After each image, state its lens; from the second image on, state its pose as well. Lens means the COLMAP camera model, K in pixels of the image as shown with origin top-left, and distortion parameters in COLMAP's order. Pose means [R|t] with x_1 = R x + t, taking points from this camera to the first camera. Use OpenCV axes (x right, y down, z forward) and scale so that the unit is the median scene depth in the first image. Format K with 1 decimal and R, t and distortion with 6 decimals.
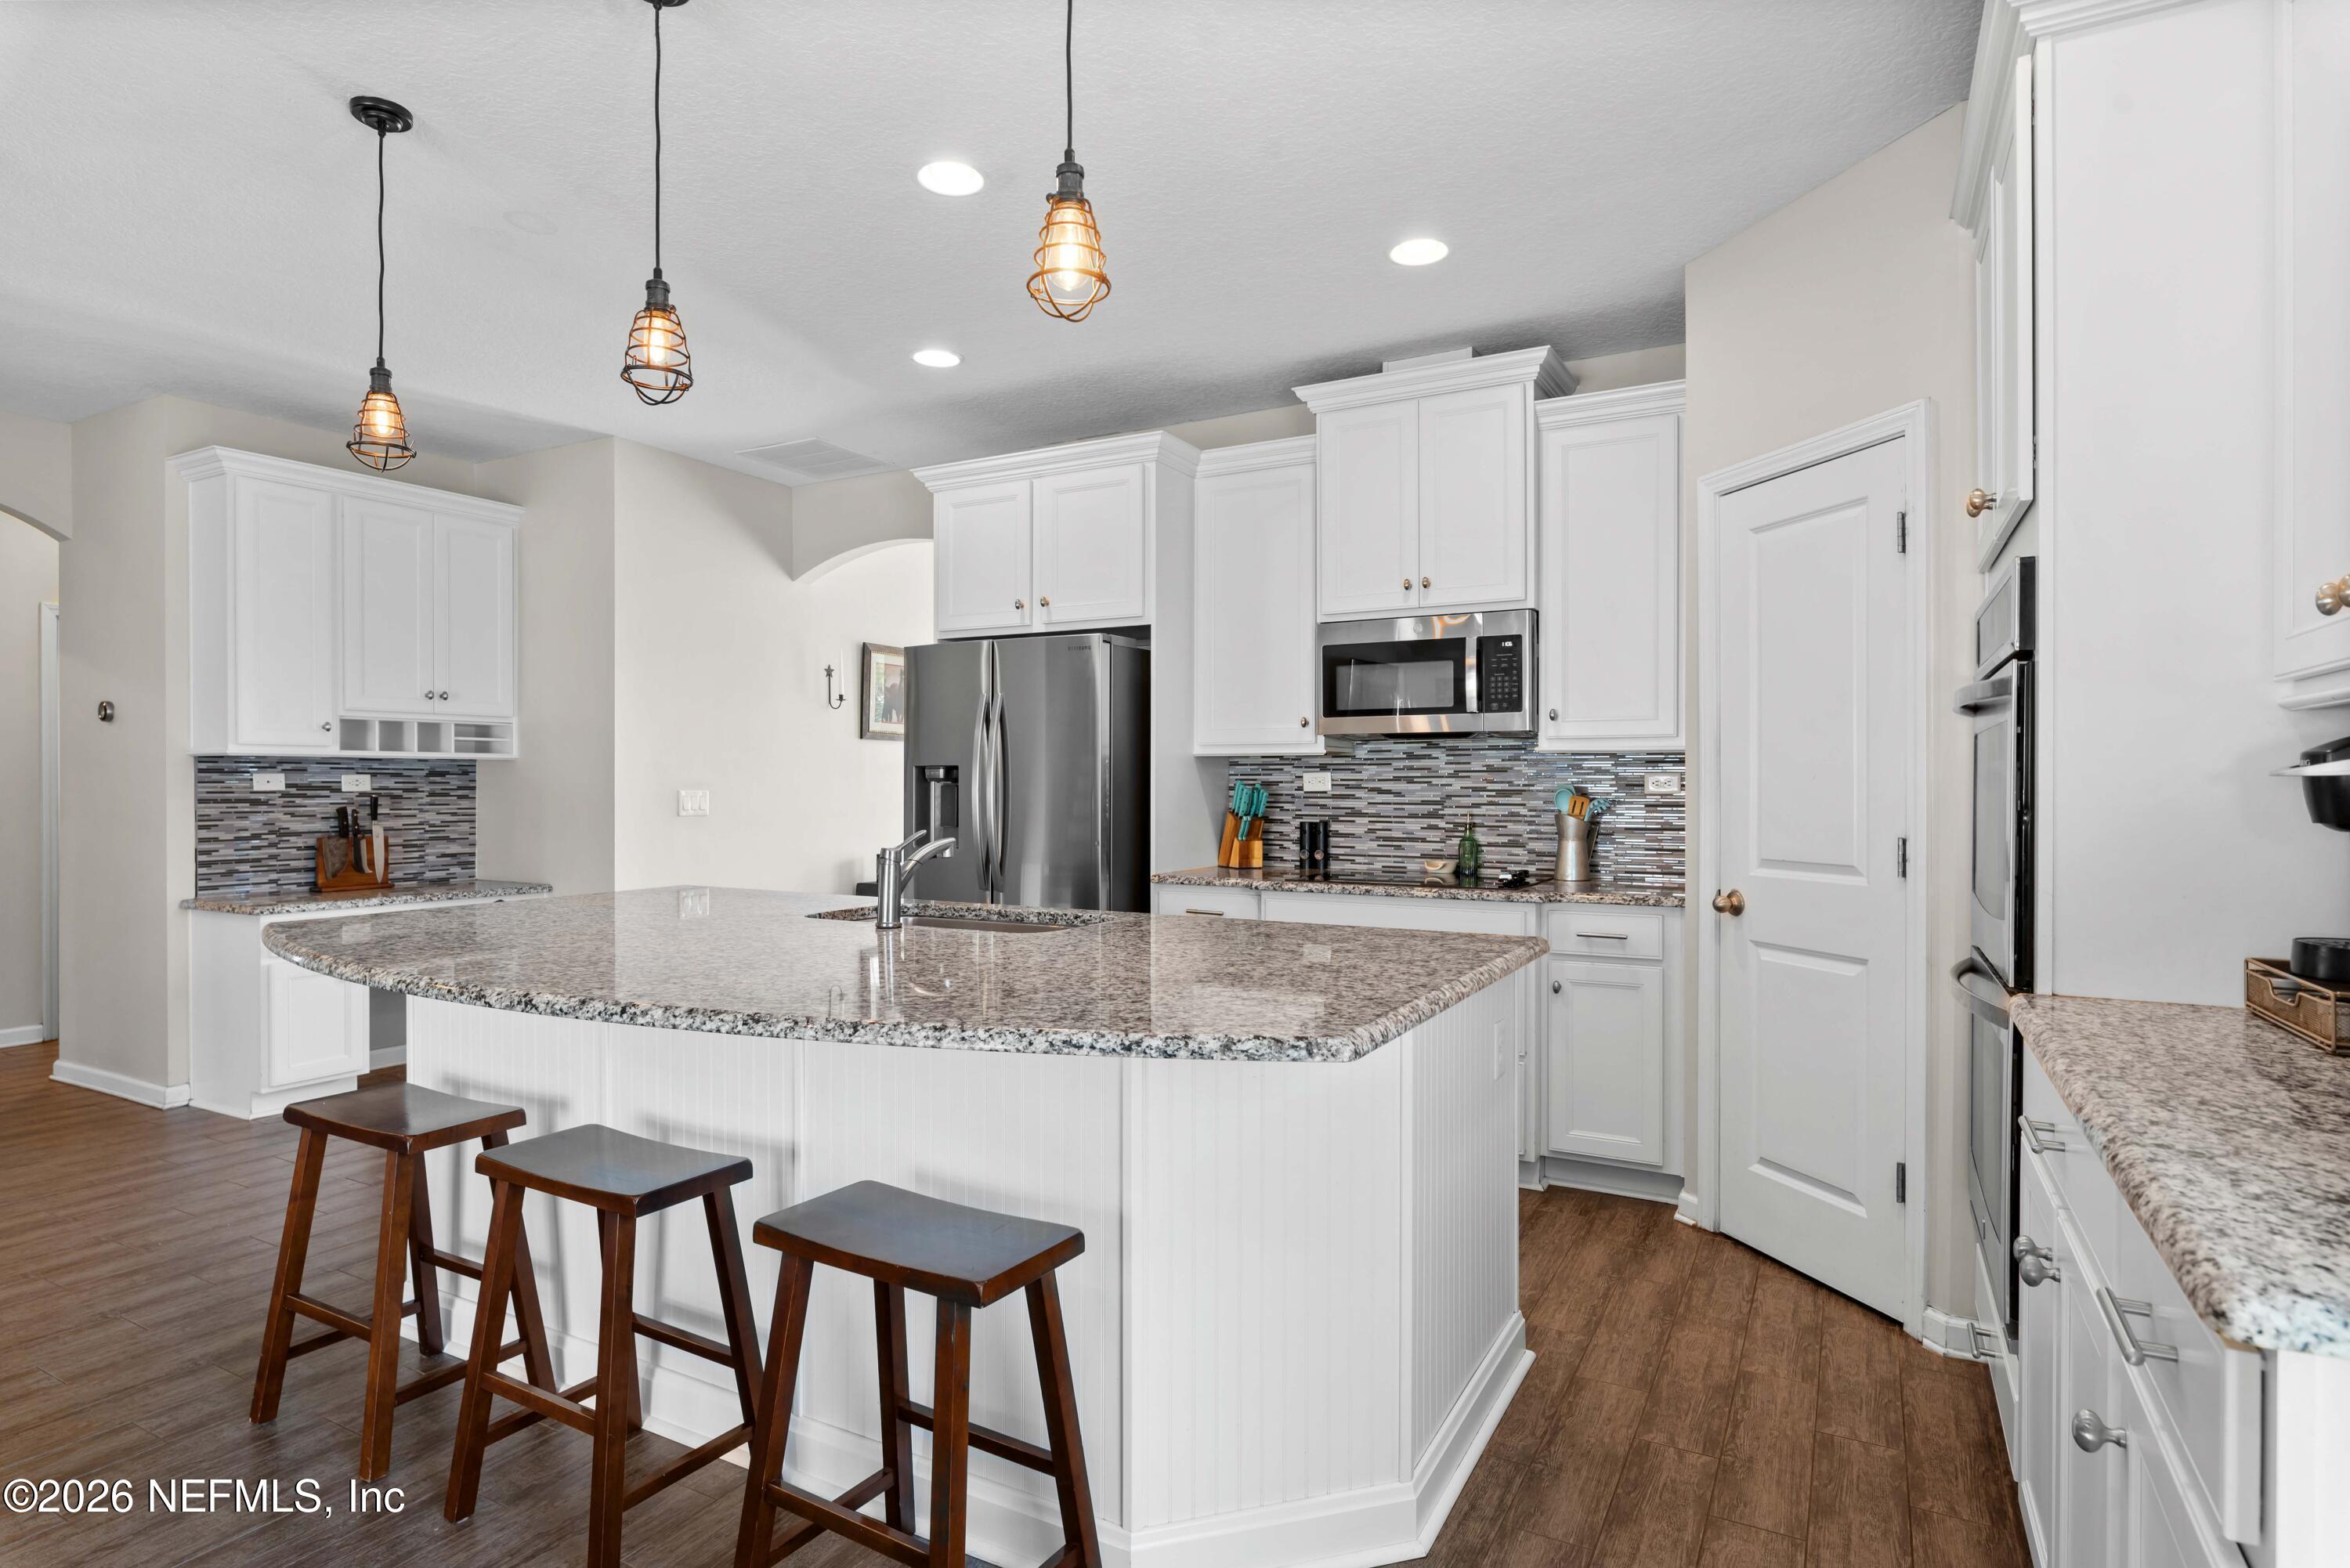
lens RADIAL K [[1248.2, 0, 1175.0], [0, 1248.2, 784.0], [0, 0, 1]] dist [0.016838, 0.000155]
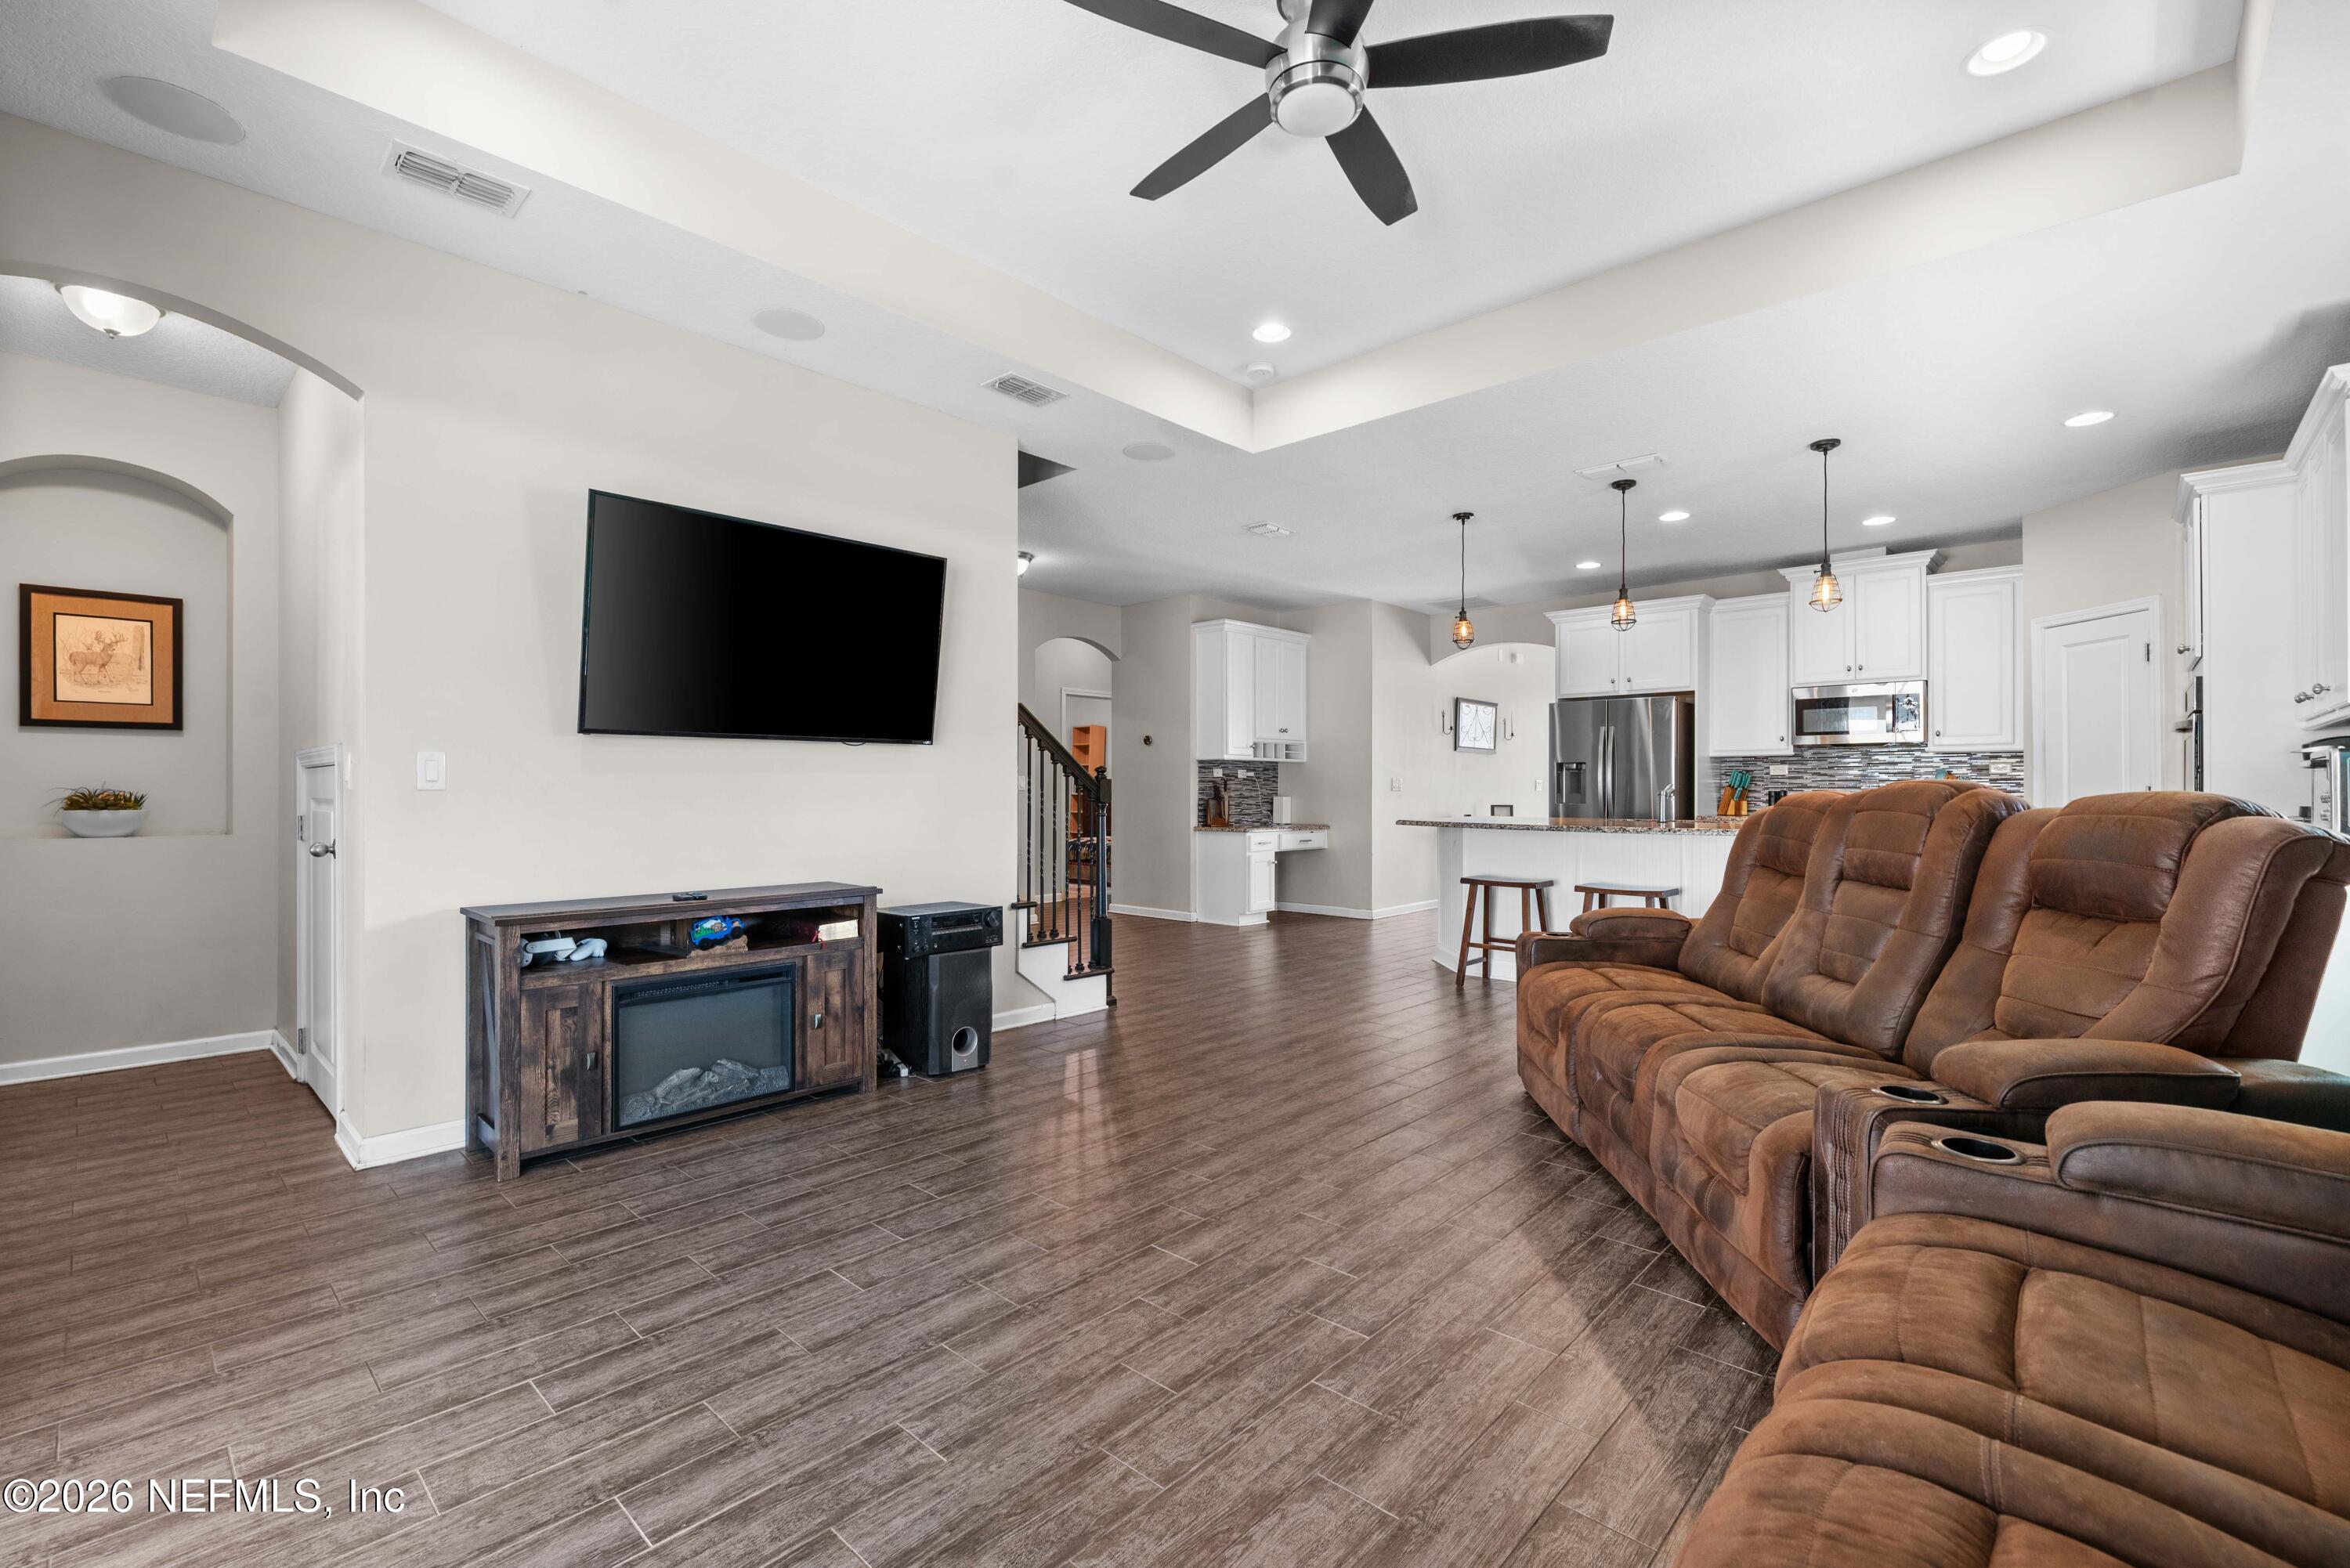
lens RADIAL K [[1007.8, 0, 1171.6], [0, 1007.8, 789.1], [0, 0, 1]] dist [-0.001619, -0.000221]
pose [[0.970207, 0.000325, -0.242278, -0.385559], [-0.000789, 0.999998, -0.001819, 0.029018], [0.242277, 0.001956, 0.970205, -0.665240]]
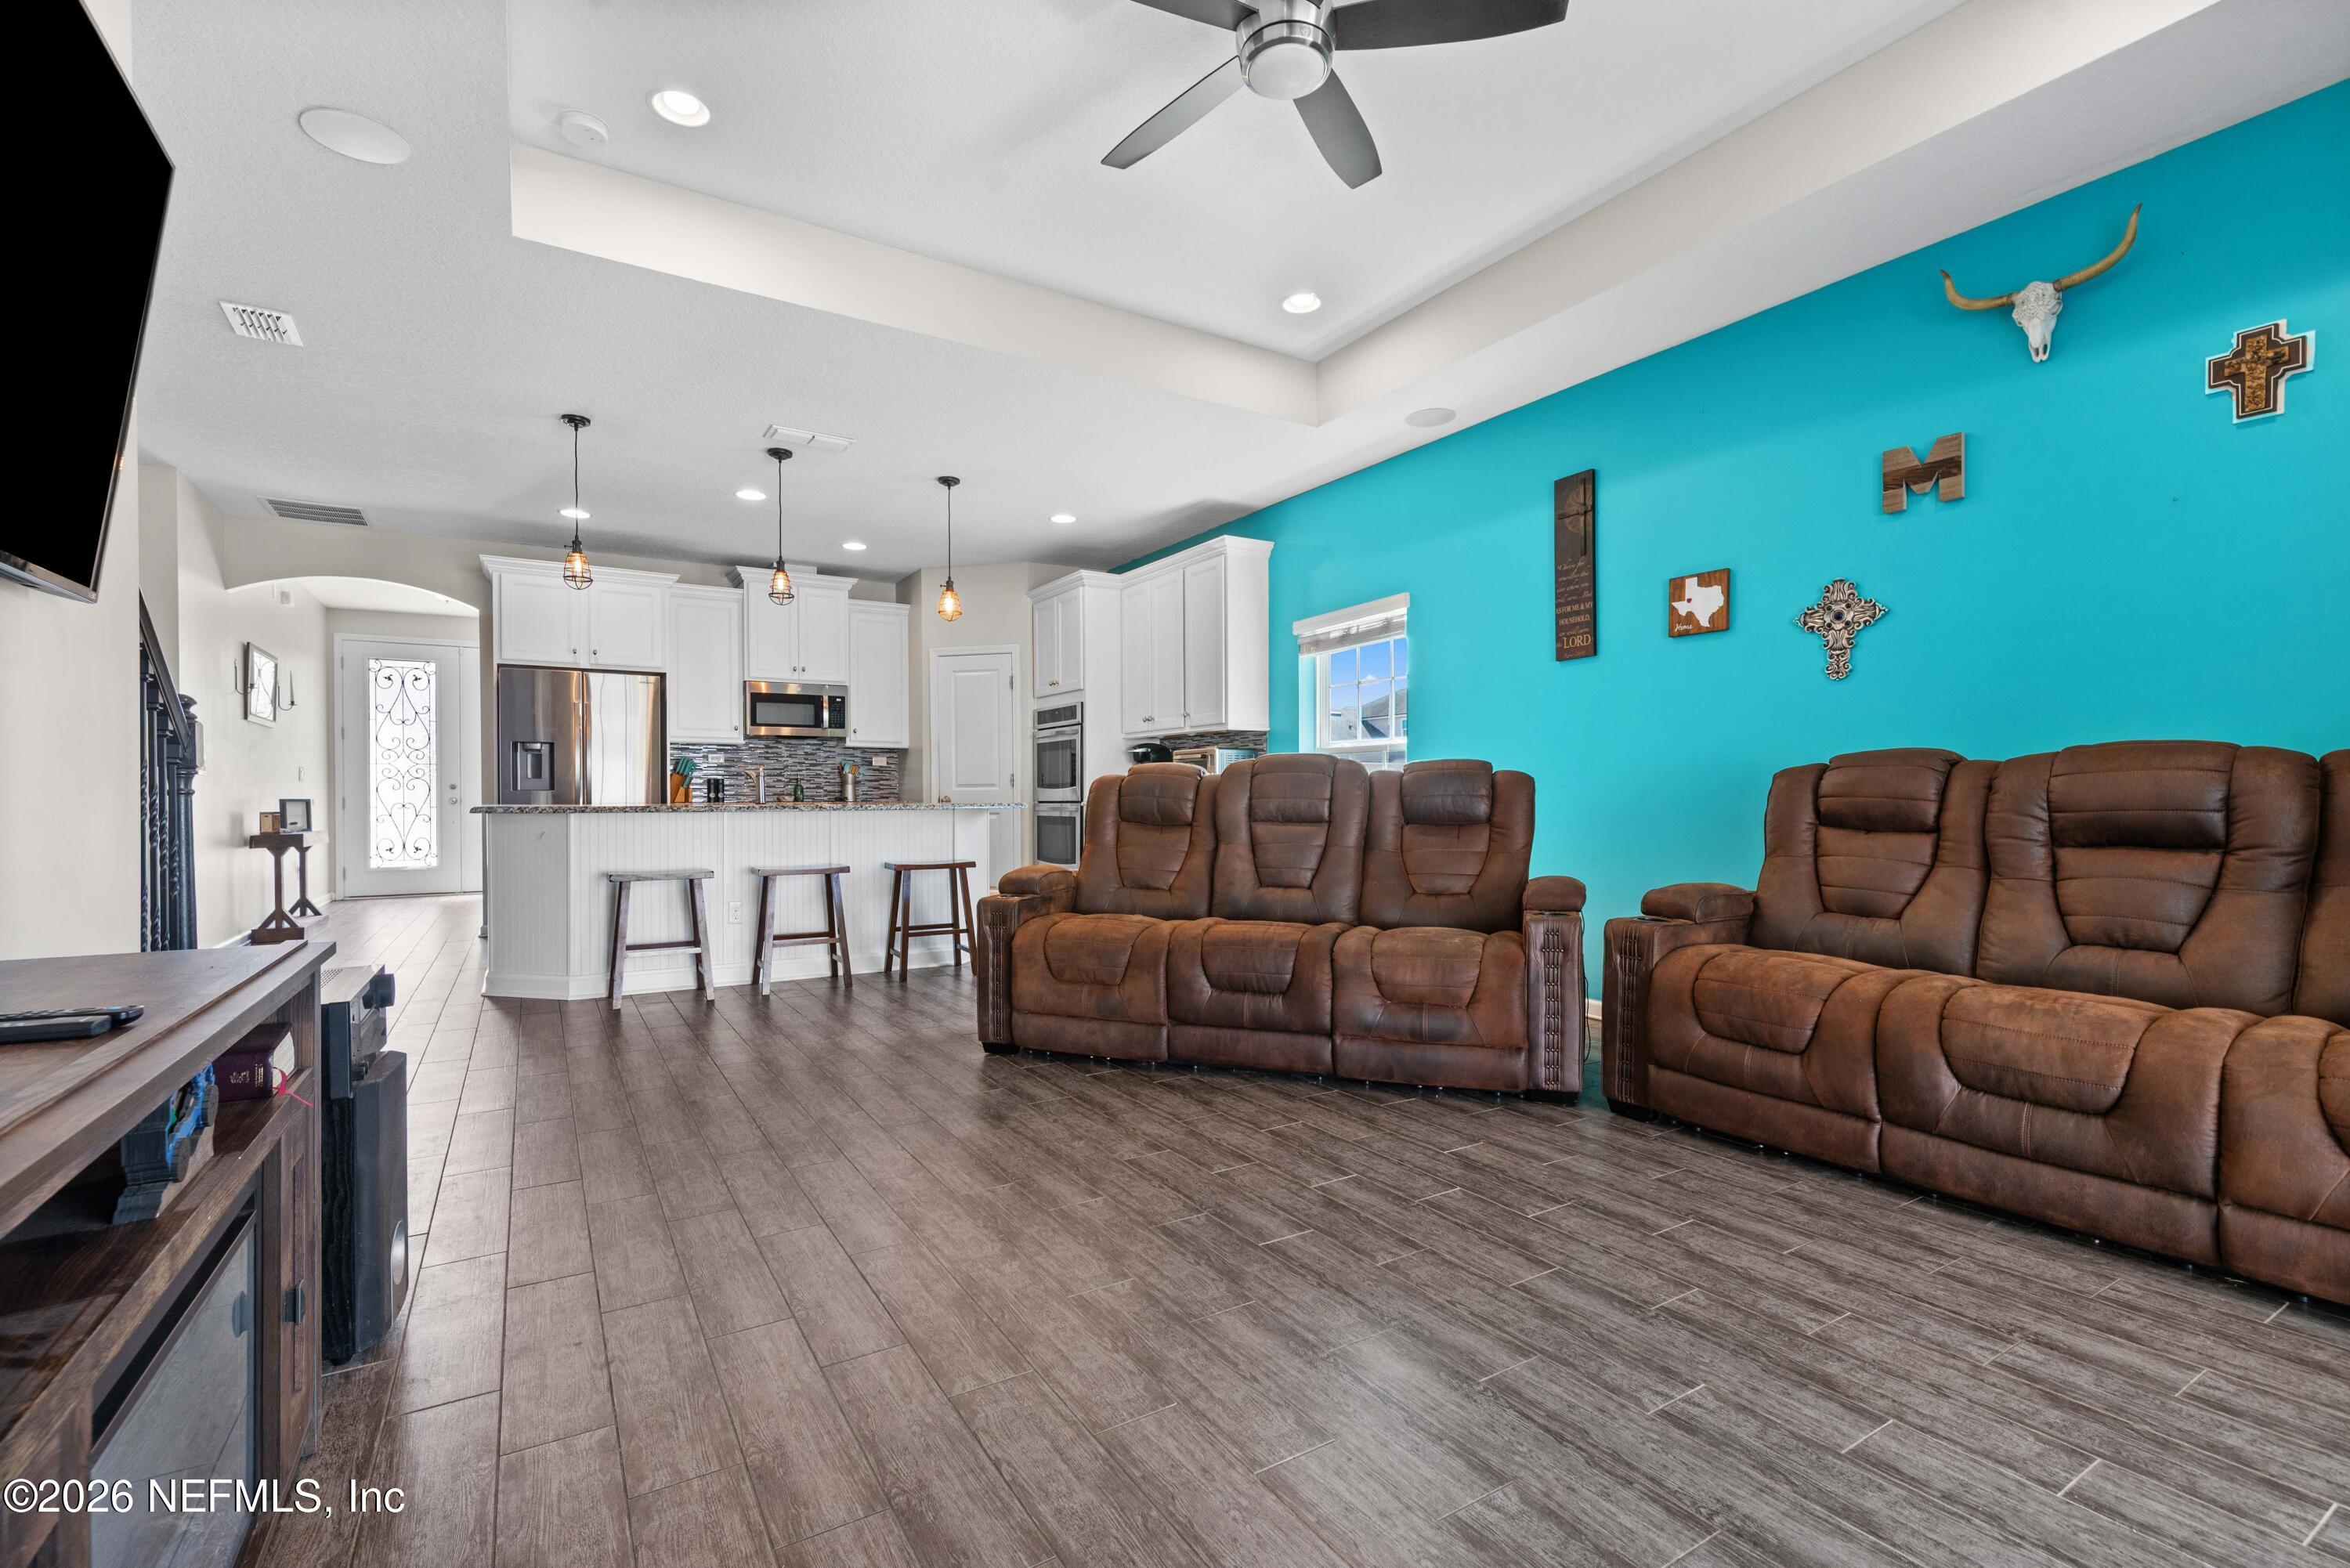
lens RADIAL K [[1035.4, 0, 1153.8], [0, 1035.4, 795.9], [0, 0, 1]] dist [-0.002324, -0.000374]
pose [[0.498857, -0.001747, 0.866682, -0.894694], [0.003712, 0.999993, -0.000121, 0.056941], [-0.866676, 0.003278, 0.498860, -0.386510]]
